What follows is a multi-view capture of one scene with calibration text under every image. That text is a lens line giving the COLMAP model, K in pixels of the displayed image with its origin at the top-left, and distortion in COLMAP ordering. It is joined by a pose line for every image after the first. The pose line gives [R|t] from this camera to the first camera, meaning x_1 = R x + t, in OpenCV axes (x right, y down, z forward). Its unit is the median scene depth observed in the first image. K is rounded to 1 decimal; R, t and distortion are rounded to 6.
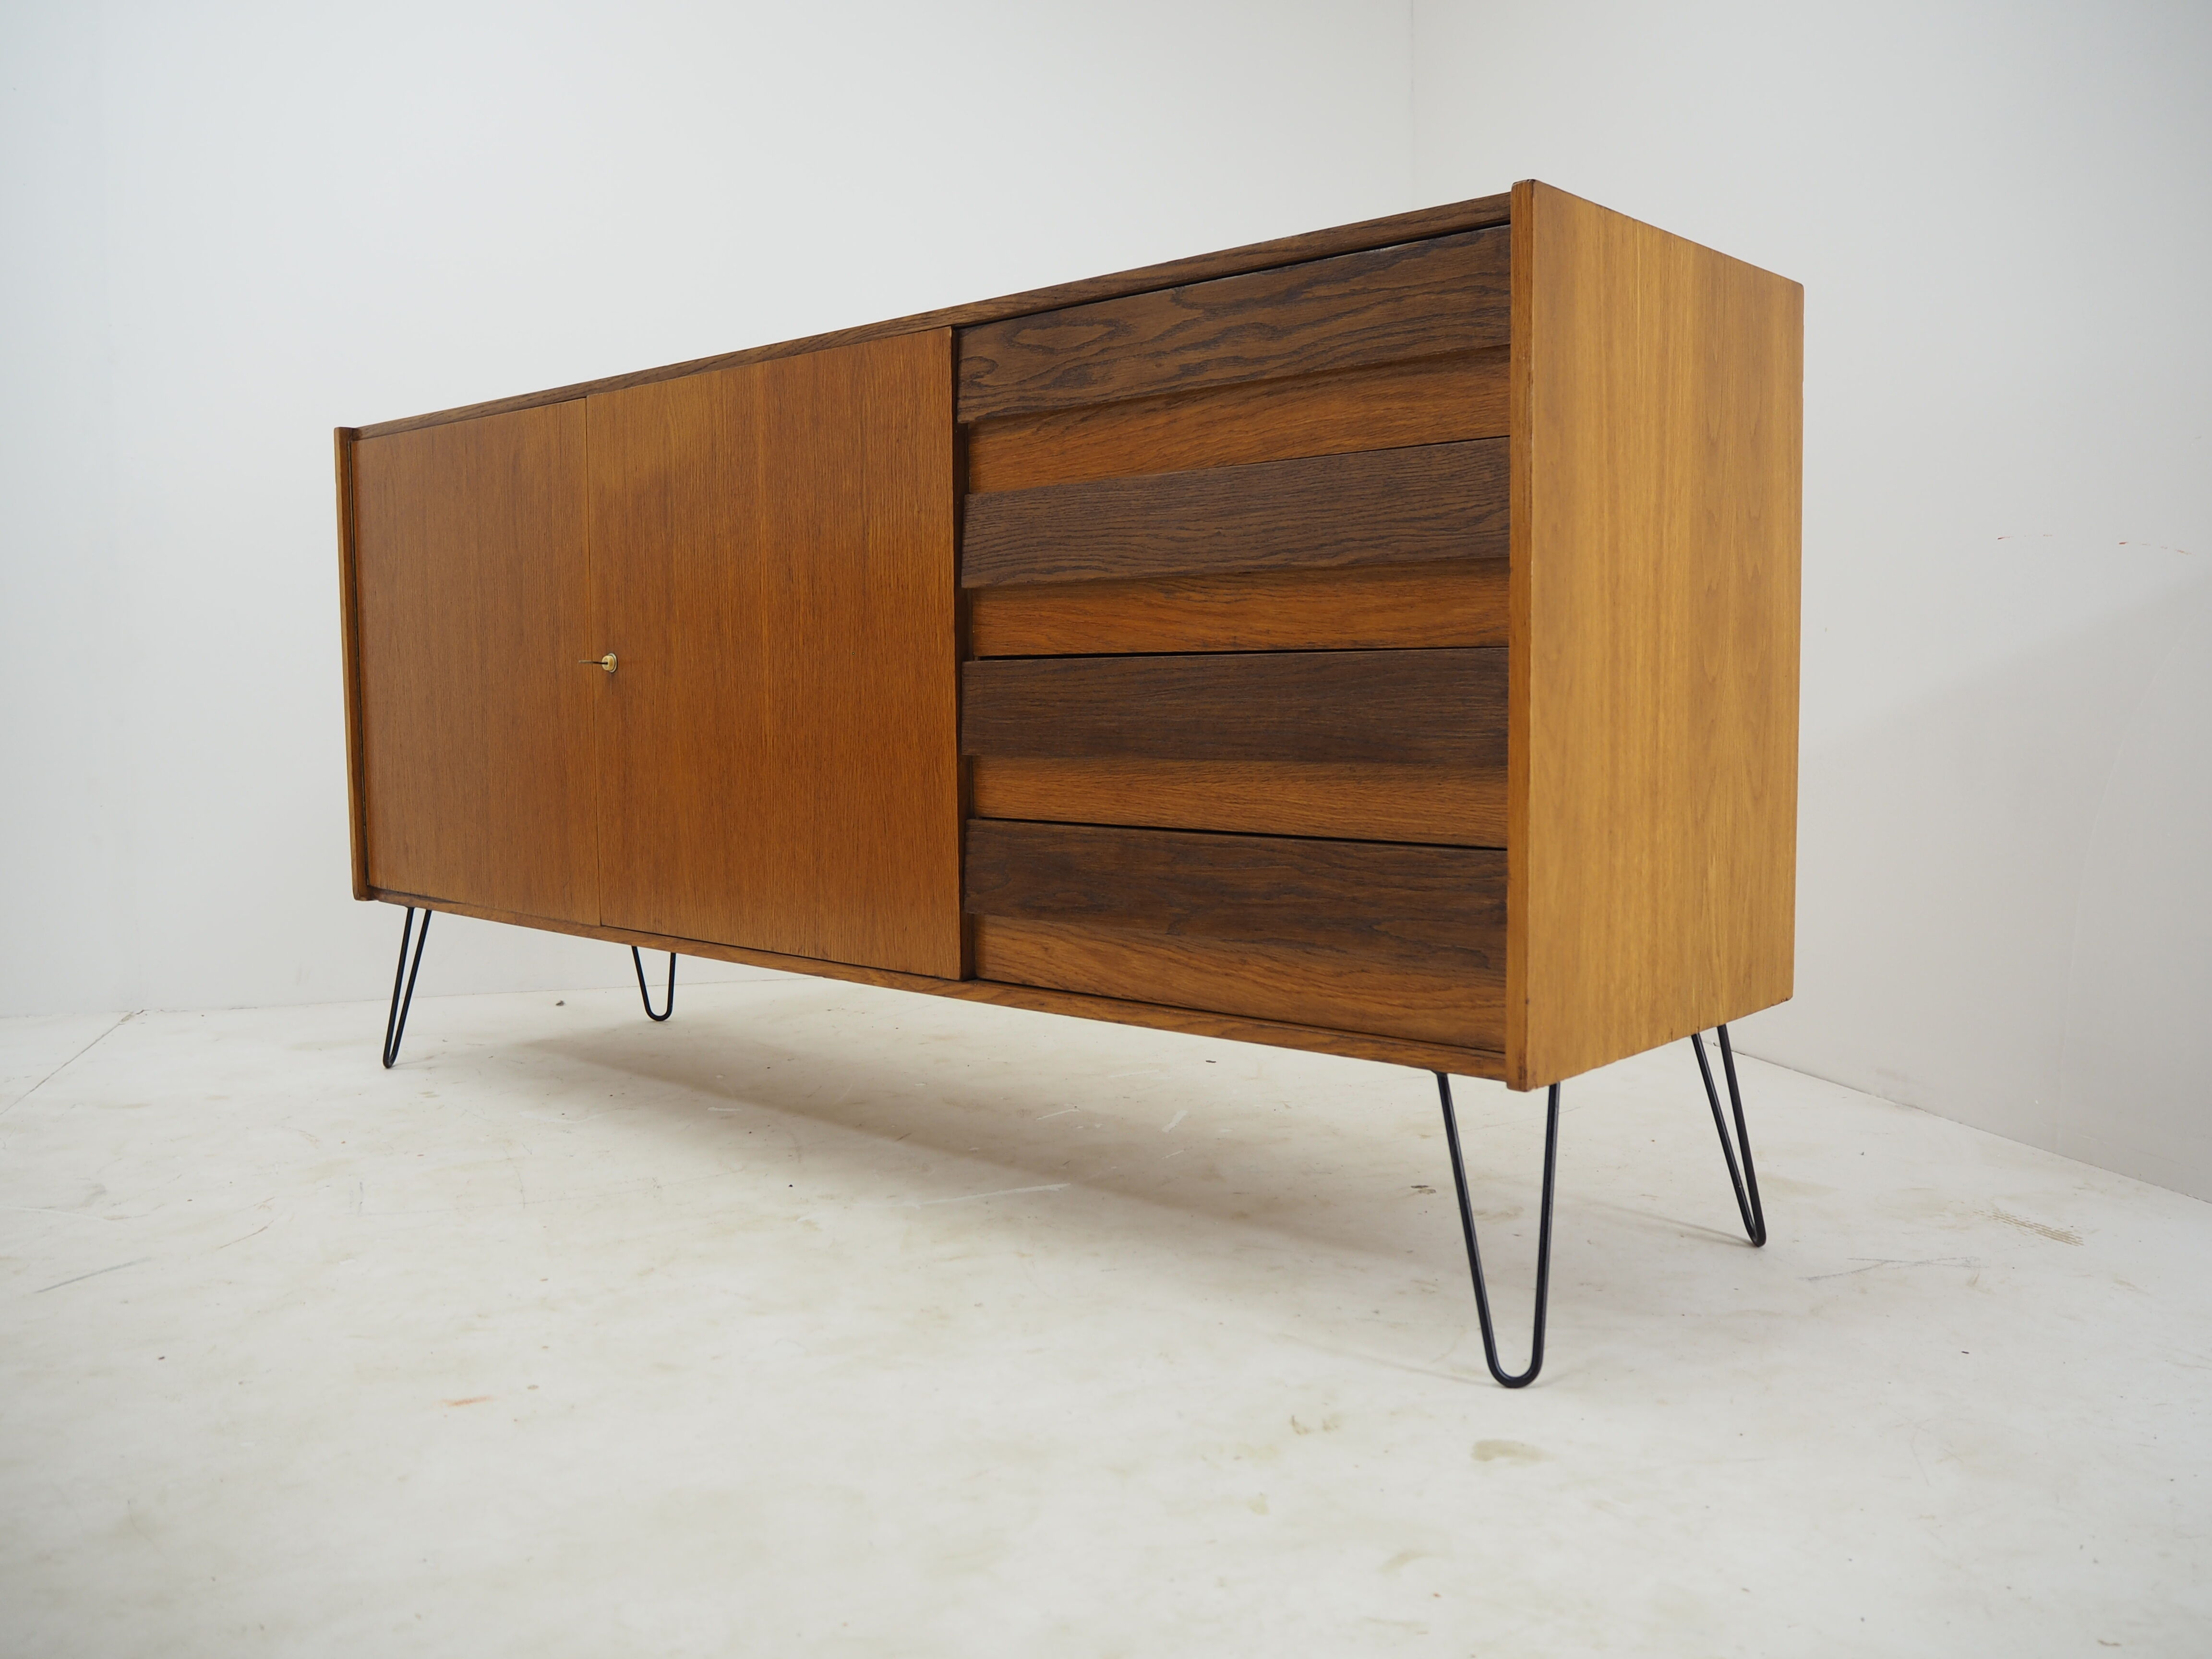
lens RADIAL K [[1850.0, 0, 1106.9], [0, 1850.0, 825.0], [0, 0, 1]] dist [-0.050051, 0.024002]
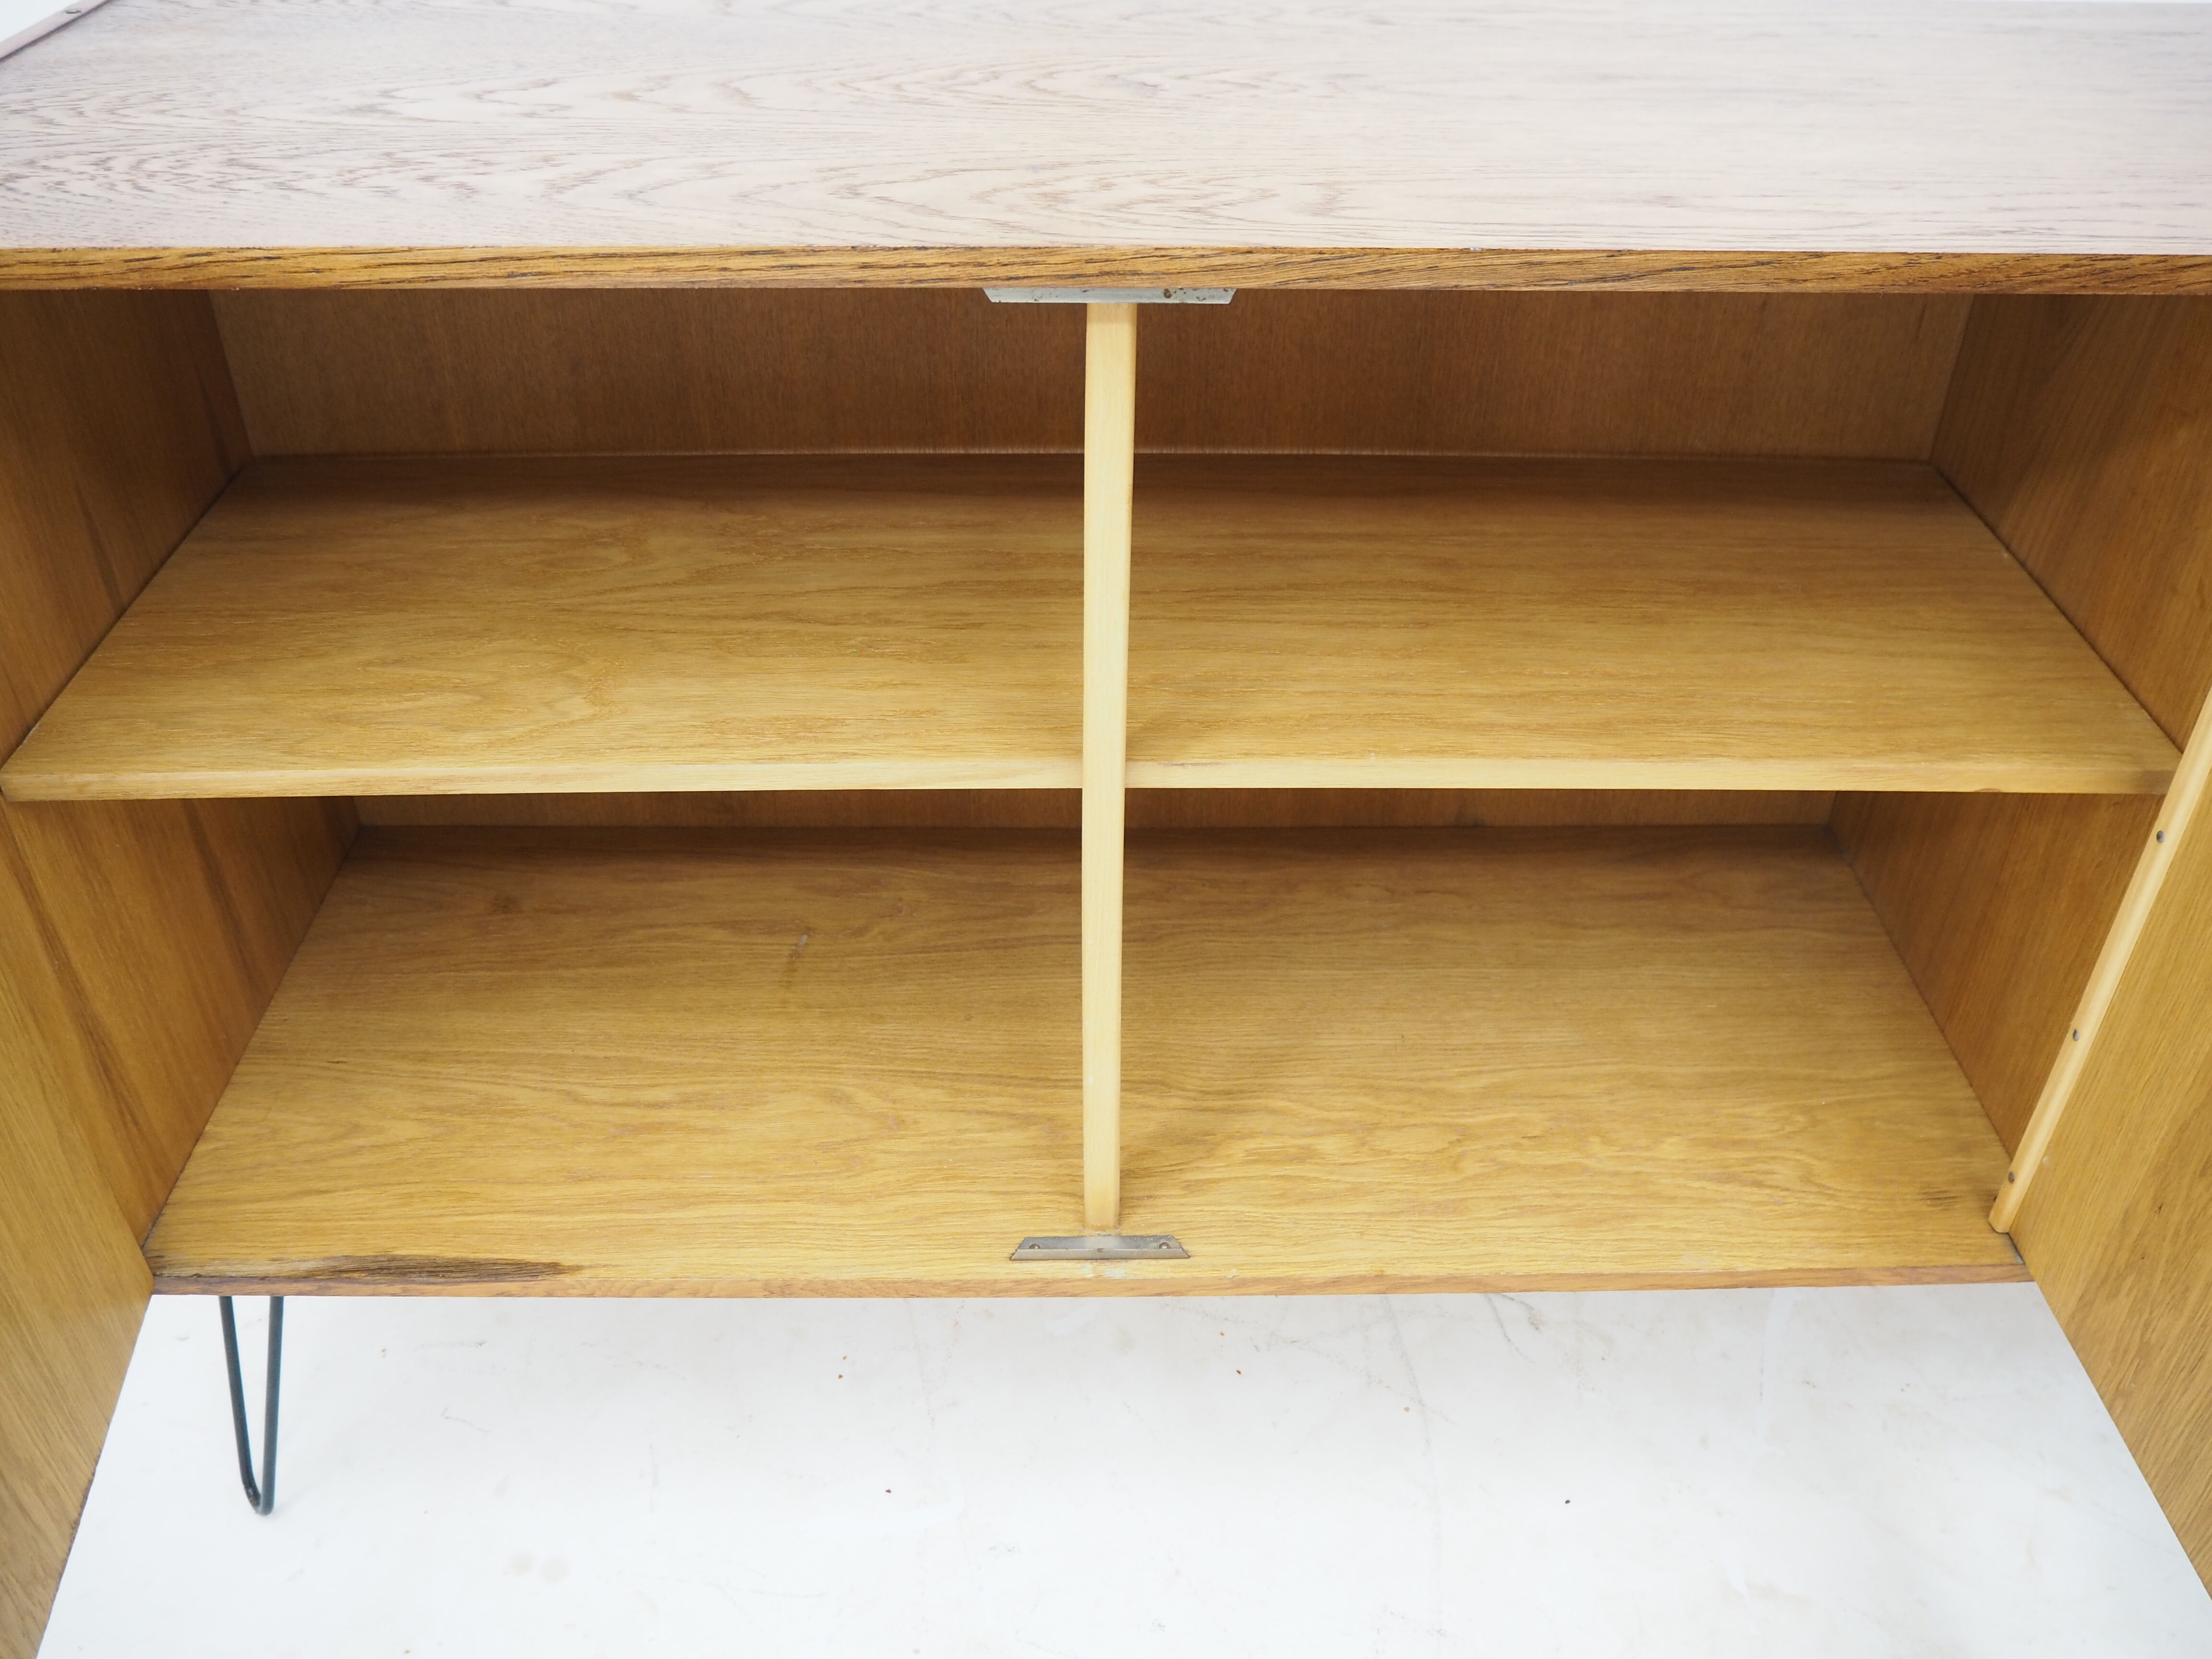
lens RADIAL K [[1850.0, 0, 1113.7], [0, 1850.0, 817.3], [0, 0, 1]] dist [-0.050051, 0.024002]
pose [[0.730421, -0.389320, 0.561173, -0.714501], [0.045093, 0.847329, 0.529151, -0.460320], [-0.681506, -0.361198, 0.636463, 1.004406]]
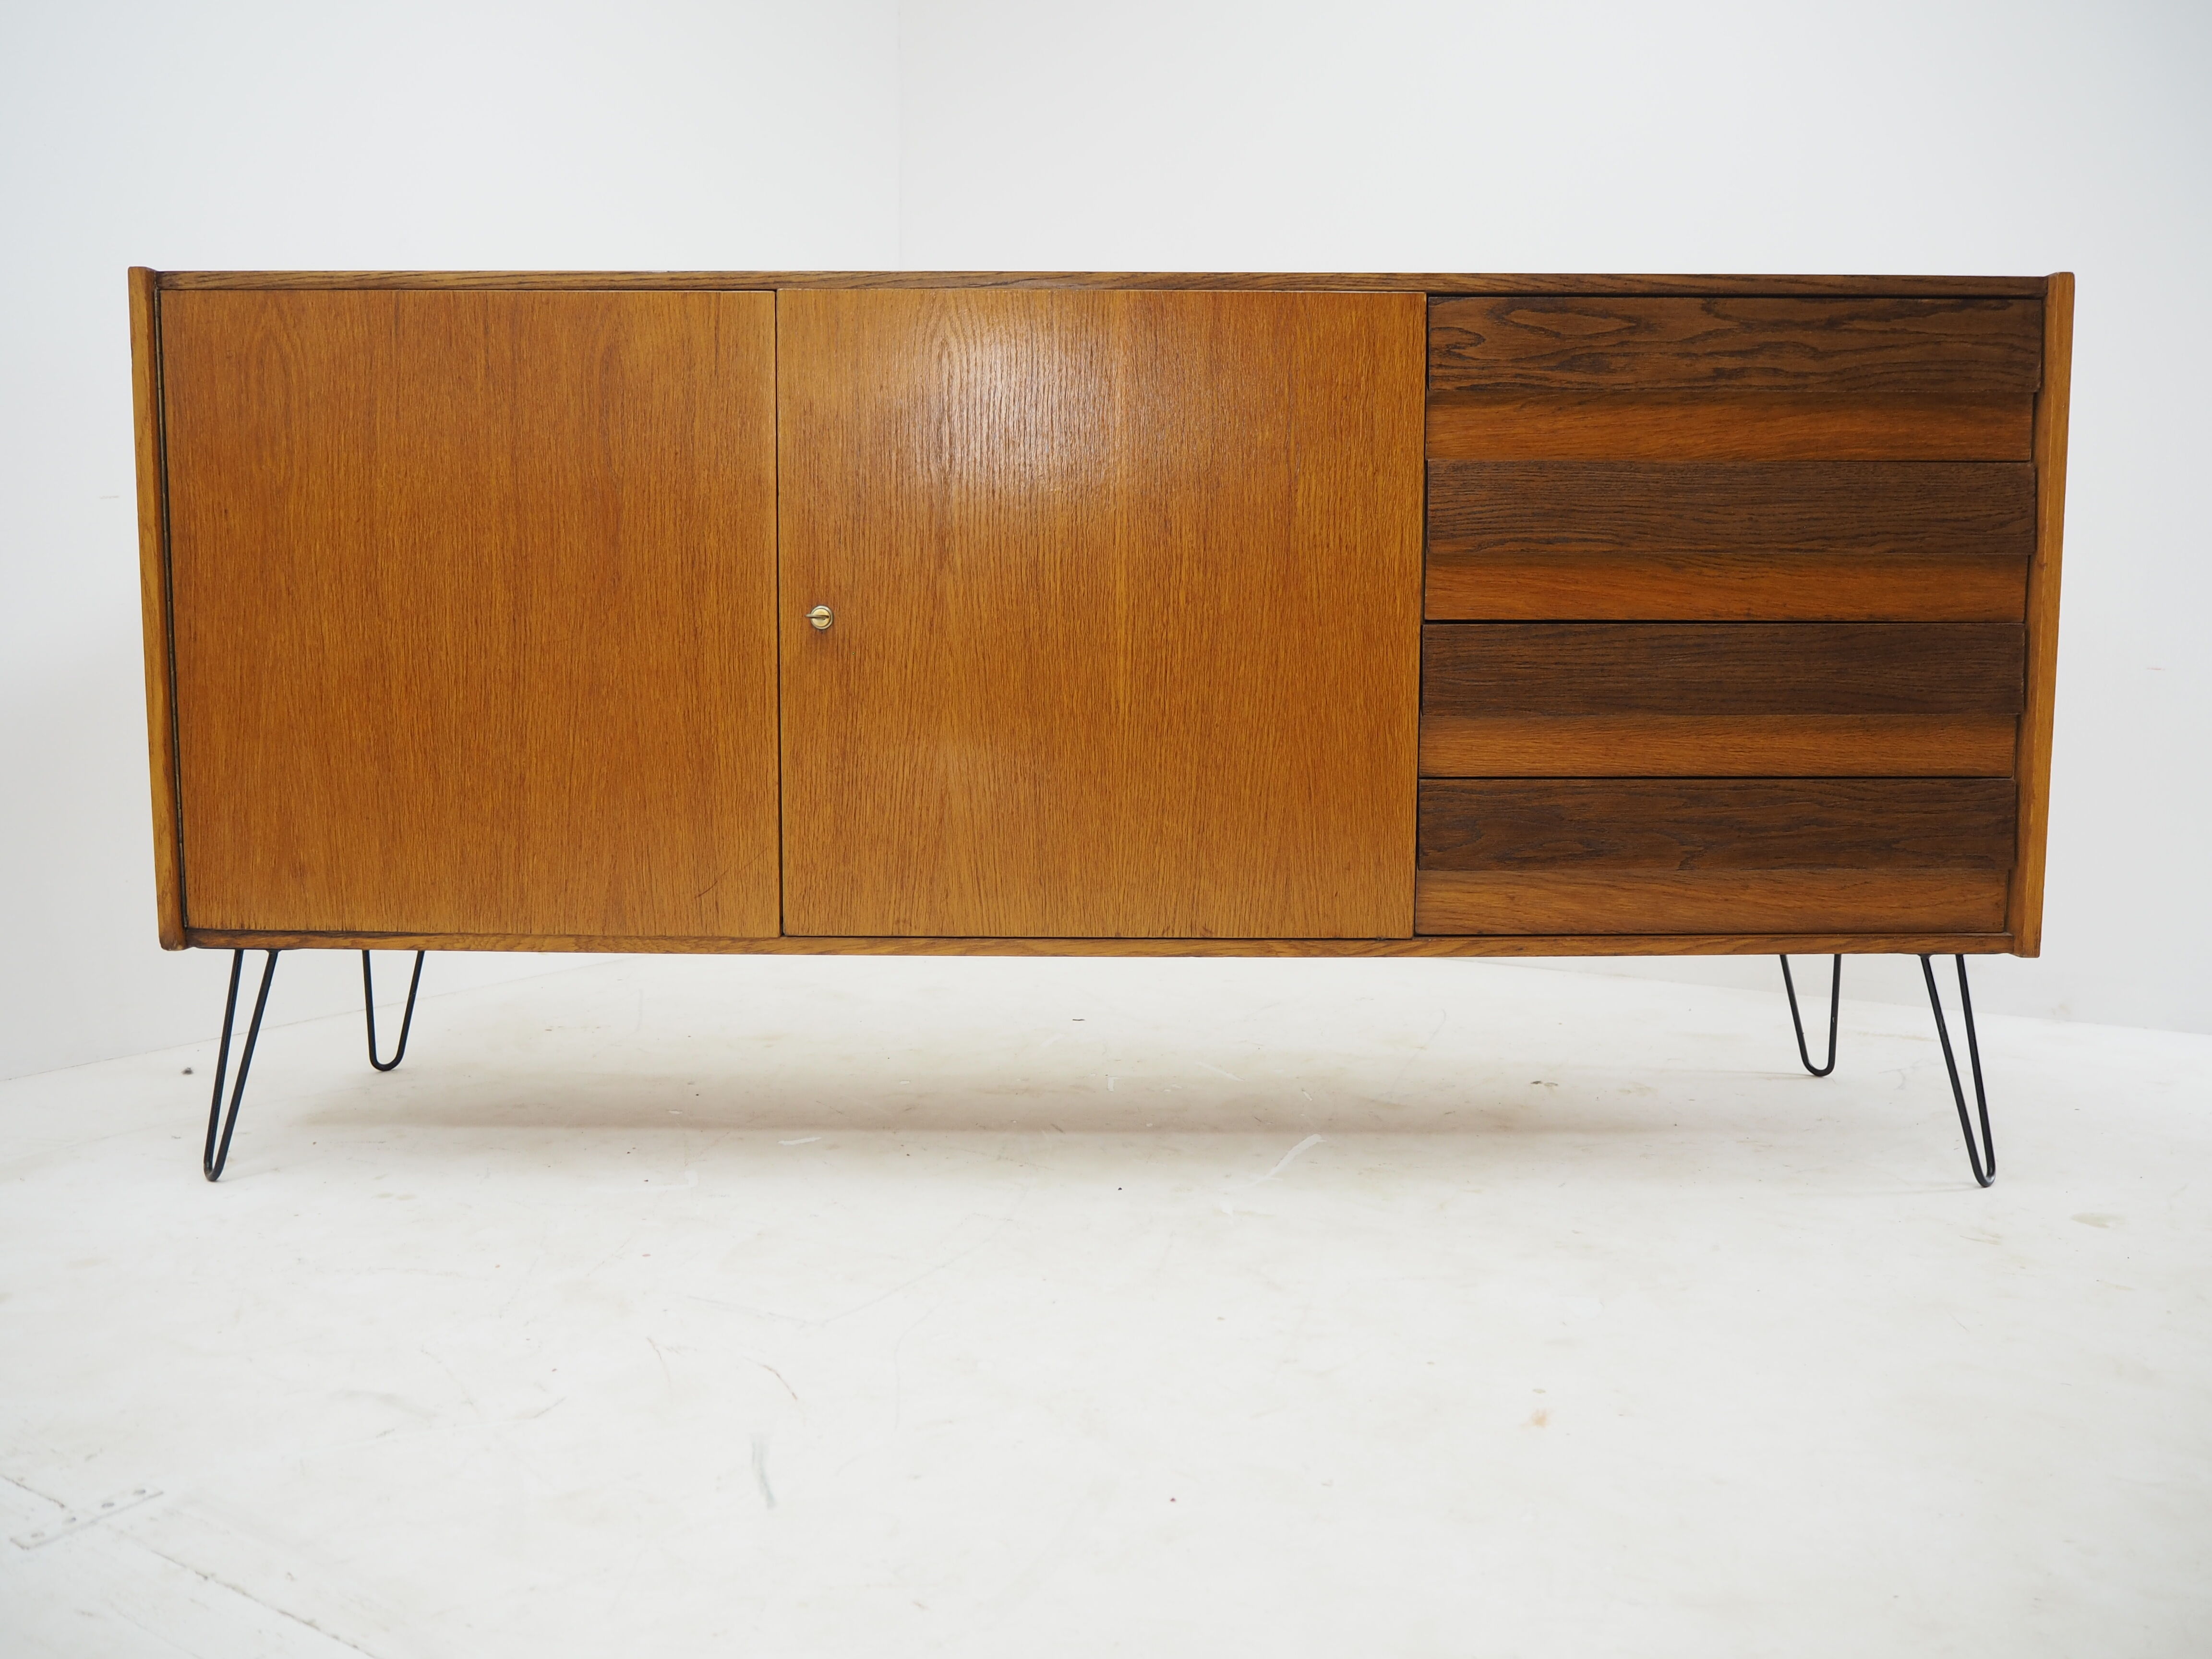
lens RADIAL K [[1850.0, 0, 1096.9], [0, 1850.0, 825.0], [0, 0, 1]] dist [-0.050051, 0.024002]
pose [[0.745767, -0.062101, 0.663306, -1.002120], [0.045594, 0.998069, 0.042181, -0.033066], [-0.664645, -0.001215, 0.747159, 0.404579]]
